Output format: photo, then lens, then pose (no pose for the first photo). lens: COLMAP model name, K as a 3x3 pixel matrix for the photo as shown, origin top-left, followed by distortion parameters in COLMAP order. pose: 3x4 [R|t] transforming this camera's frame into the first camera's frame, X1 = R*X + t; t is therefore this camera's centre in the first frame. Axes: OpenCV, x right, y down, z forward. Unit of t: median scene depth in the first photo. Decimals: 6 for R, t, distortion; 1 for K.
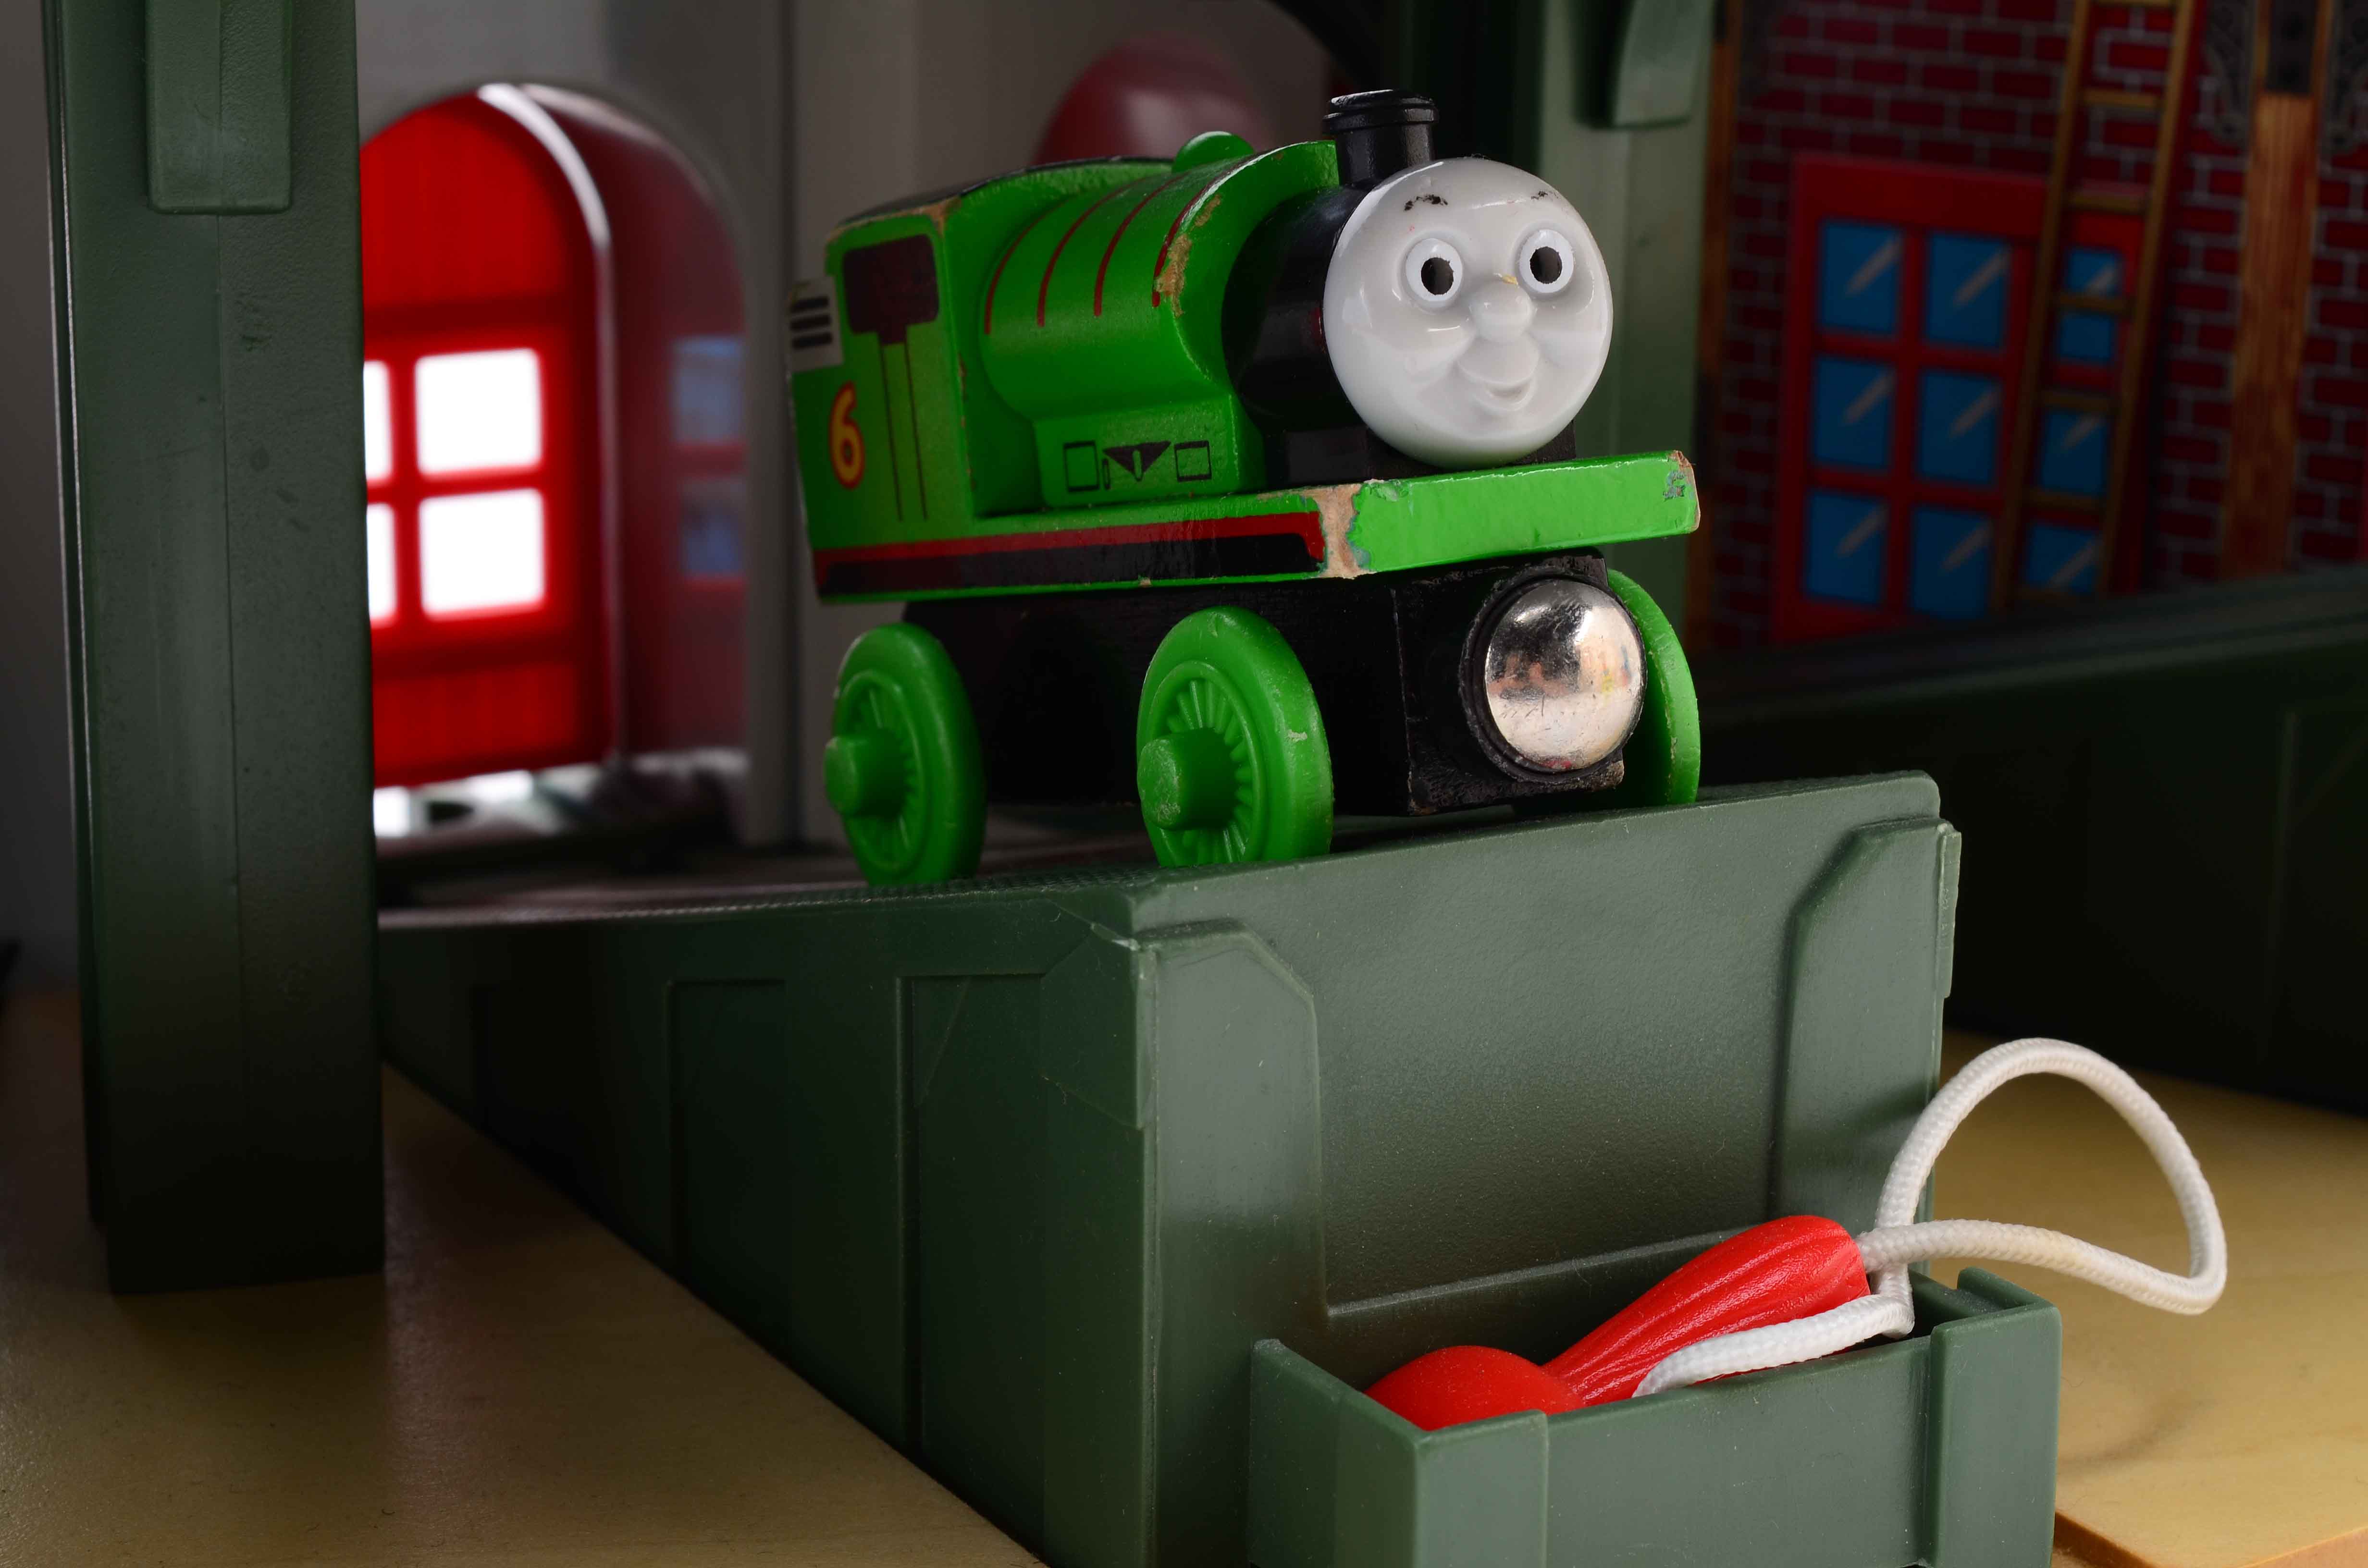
lens RADIAL K [[5400.9, 0, 1187.5], [0, 5400.9, 782.2], [0, 0, 1]] dist [0.091342, 0.000000]
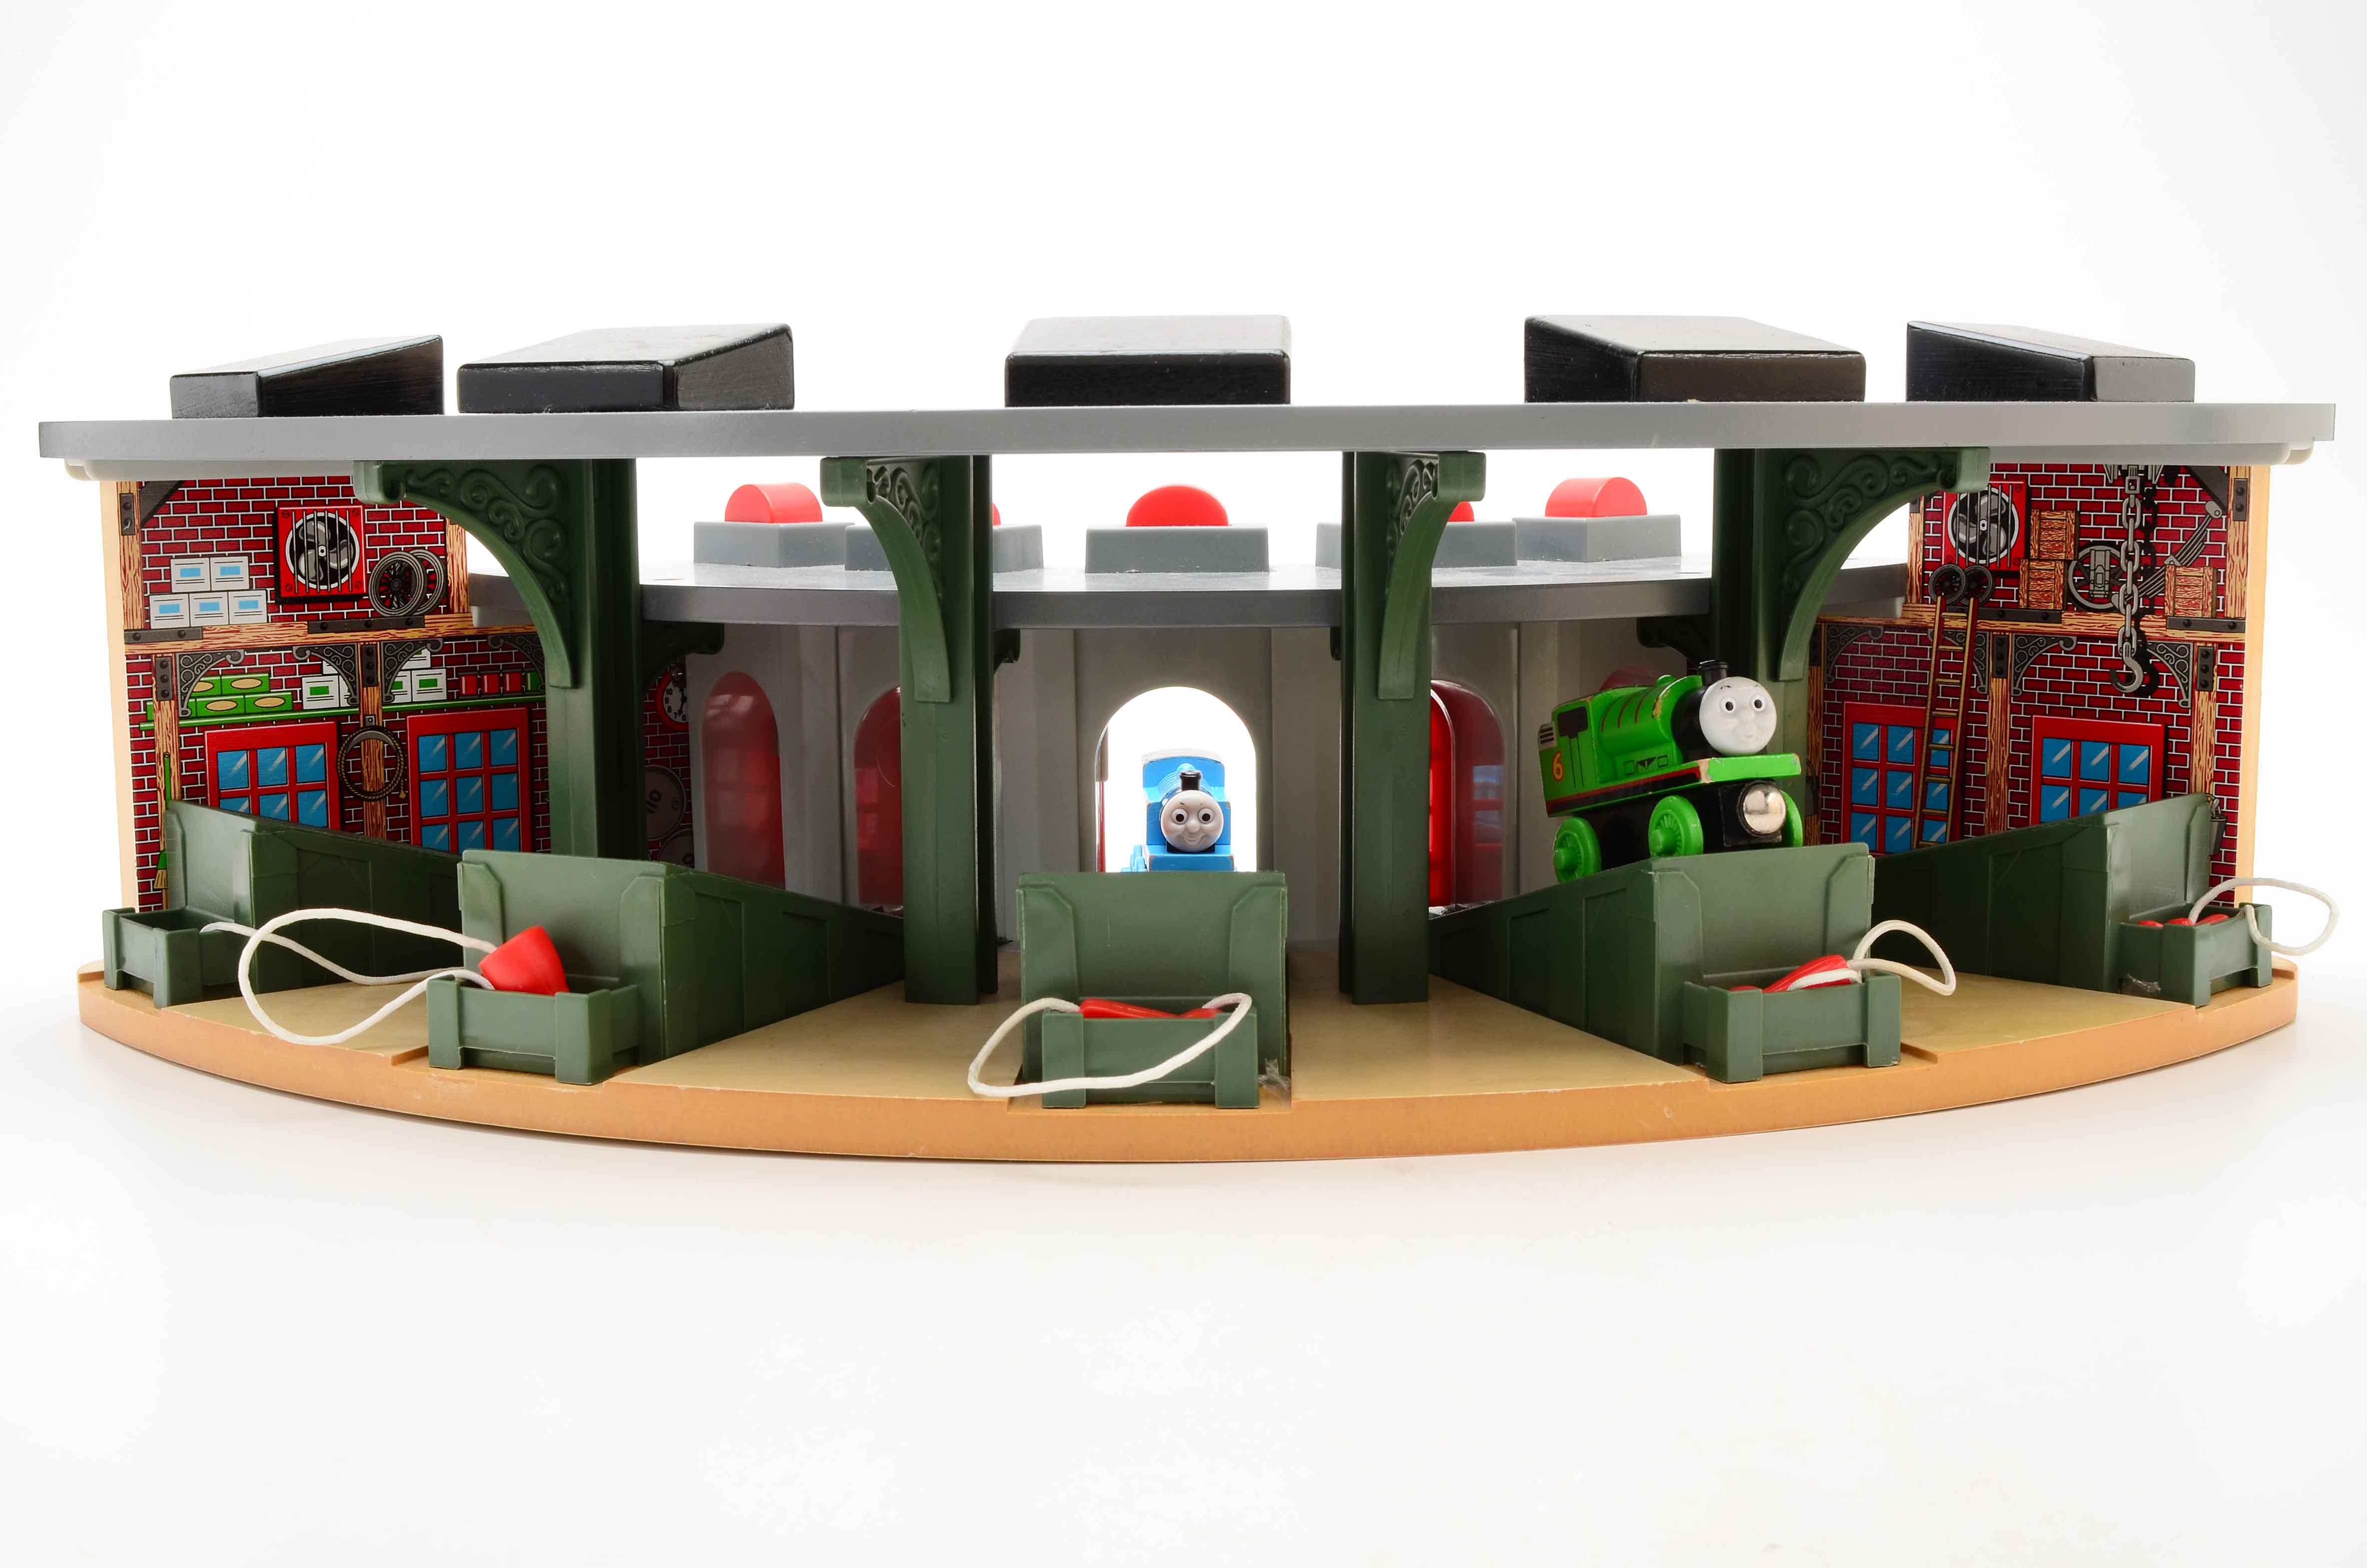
lens RADIAL K [[2870.5, 0, 1182.3], [0, 2870.5, 791.9], [0, 0, 1]] dist [-0.016930, 0.000000]
pose [[0.990630, -0.006627, -0.136415, -0.051227], [-0.009296, 0.993234, -0.115757, 0.173386], [0.136260, 0.115940, 0.983865, -0.881907]]
